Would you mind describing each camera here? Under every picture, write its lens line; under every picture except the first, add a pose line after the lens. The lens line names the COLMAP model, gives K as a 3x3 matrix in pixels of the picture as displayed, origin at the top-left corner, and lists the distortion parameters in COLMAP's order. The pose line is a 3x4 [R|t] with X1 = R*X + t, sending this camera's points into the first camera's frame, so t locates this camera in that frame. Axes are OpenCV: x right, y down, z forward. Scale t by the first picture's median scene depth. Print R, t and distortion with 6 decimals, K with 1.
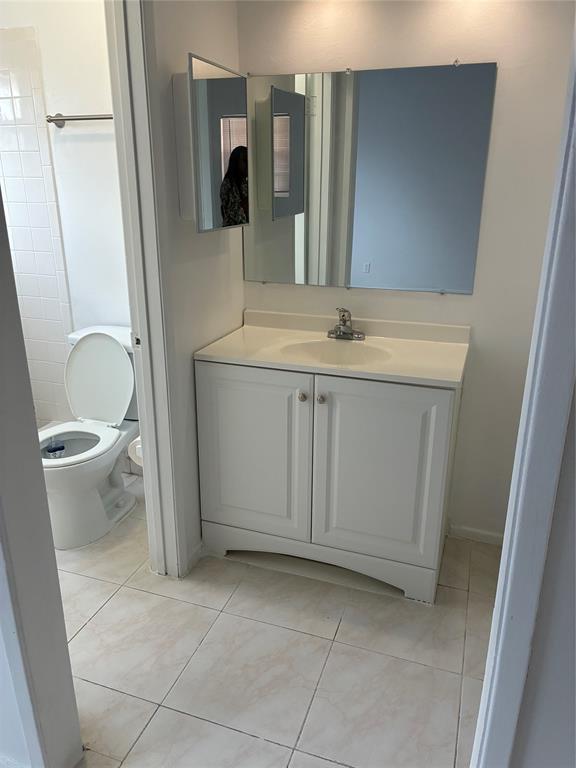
lens RADIAL K [[585.9, 0, 288.0], [0, 585.9, 383.0], [0, 0, 1]] dist [0.005671, -0.003192]
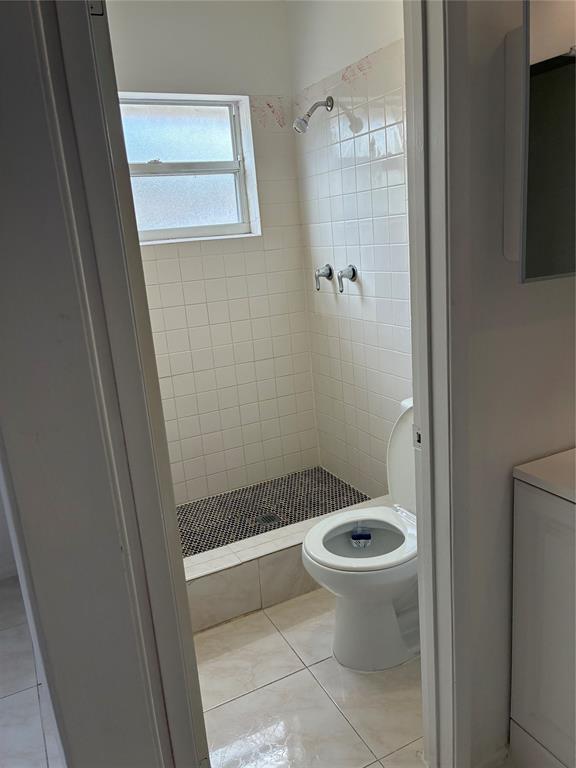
lens RADIAL K [[585.9, 0, 290.4], [0, 585.9, 385.3], [0, 0, 1]] dist [0.005671, -0.003192]
pose [[0.737118, 0.111264, -0.666541, 0.060844], [-0.151201, 0.988501, -0.002203, -0.085070], [0.658631, 0.102406, 0.745465, 0.311998]]
